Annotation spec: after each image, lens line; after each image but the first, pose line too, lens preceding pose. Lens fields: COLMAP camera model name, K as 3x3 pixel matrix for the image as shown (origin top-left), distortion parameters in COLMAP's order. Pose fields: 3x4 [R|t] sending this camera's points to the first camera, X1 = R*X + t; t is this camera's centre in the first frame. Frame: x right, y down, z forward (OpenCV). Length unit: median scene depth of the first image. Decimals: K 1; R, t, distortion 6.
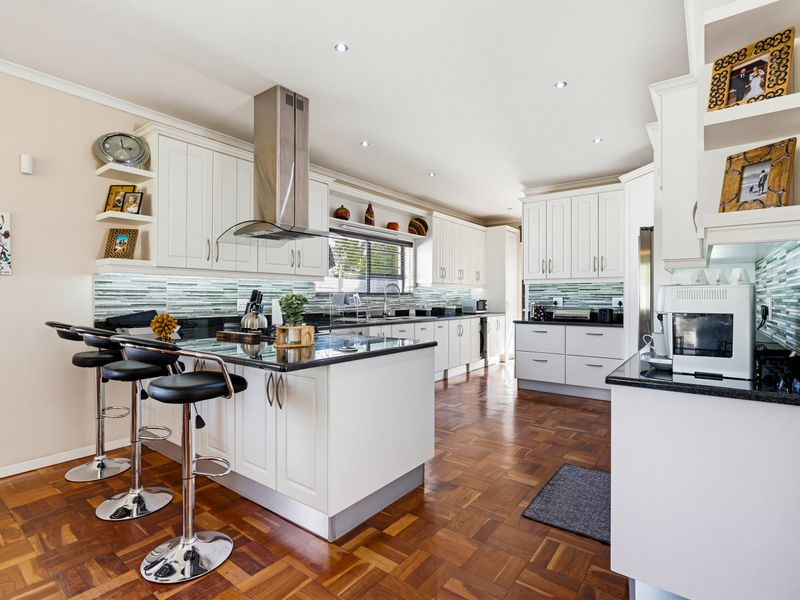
lens RADIAL K [[406.0, 0, 401.6], [0, 406.0, 295.1], [0, 0, 1]] dist [-0.002524, -0.002809]
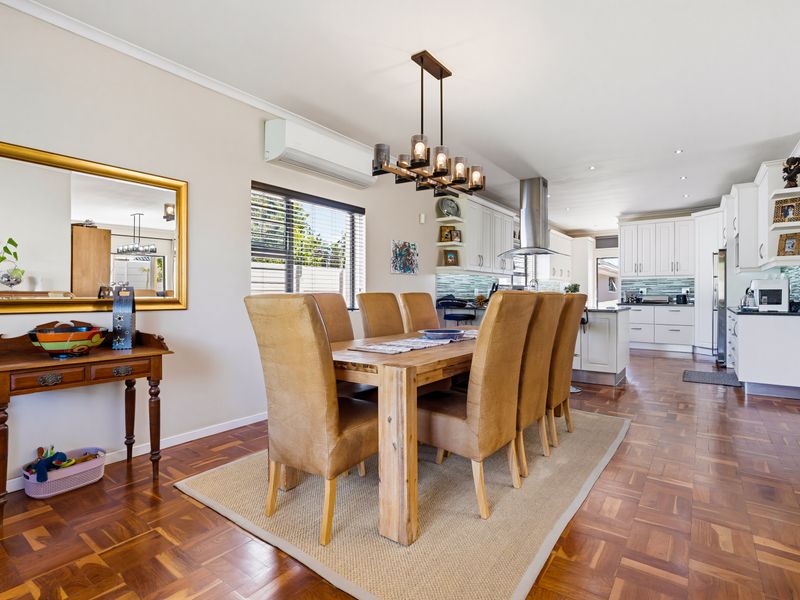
lens RADIAL K [[406.0, 0, 414.0], [0, 406.0, 295.4], [0, 0, 1]] dist [-0.002524, -0.002809]
pose [[0.999713, -0.001986, 0.023872, -0.758909], [0.001721, 0.999937, 0.011117, 0.021168], [-0.023893, -0.011073, 0.999653, -0.739278]]
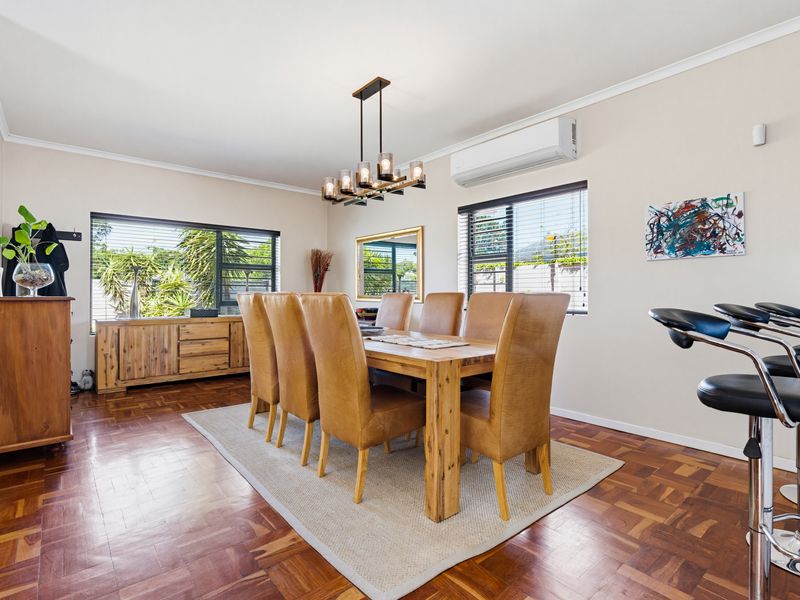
lens RADIAL K [[406.0, 0, 397.0], [0, 406.0, 293.5], [0, 0, 1]] dist [-0.002524, -0.002809]
pose [[-0.232484, -0.007836, -0.972569, 0.130715], [-0.002140, 0.999969, -0.007545, 0.038193], [0.972598, 0.000327, -0.232493, 0.300268]]
